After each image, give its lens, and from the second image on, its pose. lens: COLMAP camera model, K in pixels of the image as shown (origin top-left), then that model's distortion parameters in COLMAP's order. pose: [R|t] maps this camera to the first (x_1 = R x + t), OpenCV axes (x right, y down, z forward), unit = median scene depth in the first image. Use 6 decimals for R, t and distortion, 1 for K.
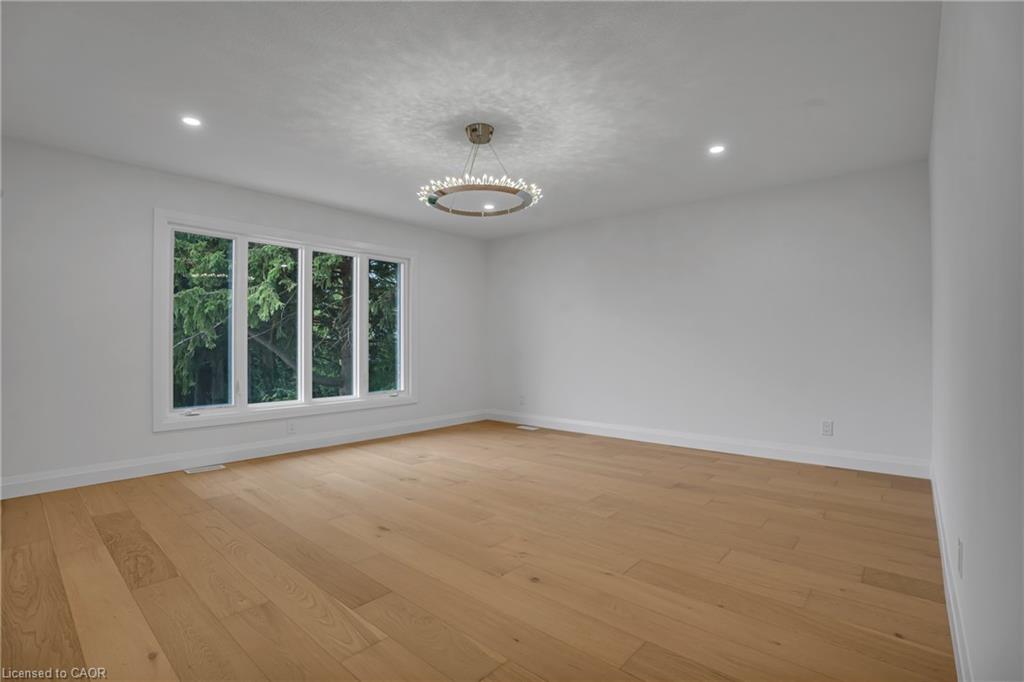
lens RADIAL K [[464.4, 0, 509.9], [0, 464.4, 343.1], [0, 0, 1]] dist [-0.061648, 0.020260]
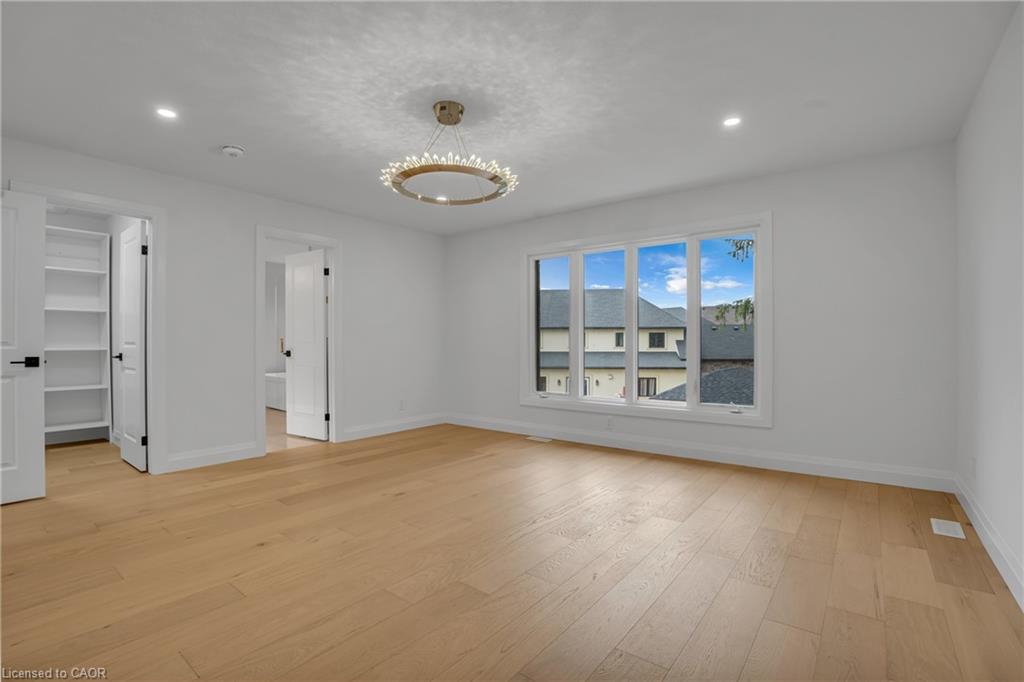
lens RADIAL K [[464.4, 0, 509.9], [0, 464.4, 343.1], [0, 0, 1]] dist [-0.061648, 0.020260]
pose [[0.075342, -0.000165, -0.997158, 0.890565], [0.000436, 1.000000, -0.000133, 0.001860], [0.997158, -0.000425, 0.075342, 1.097582]]
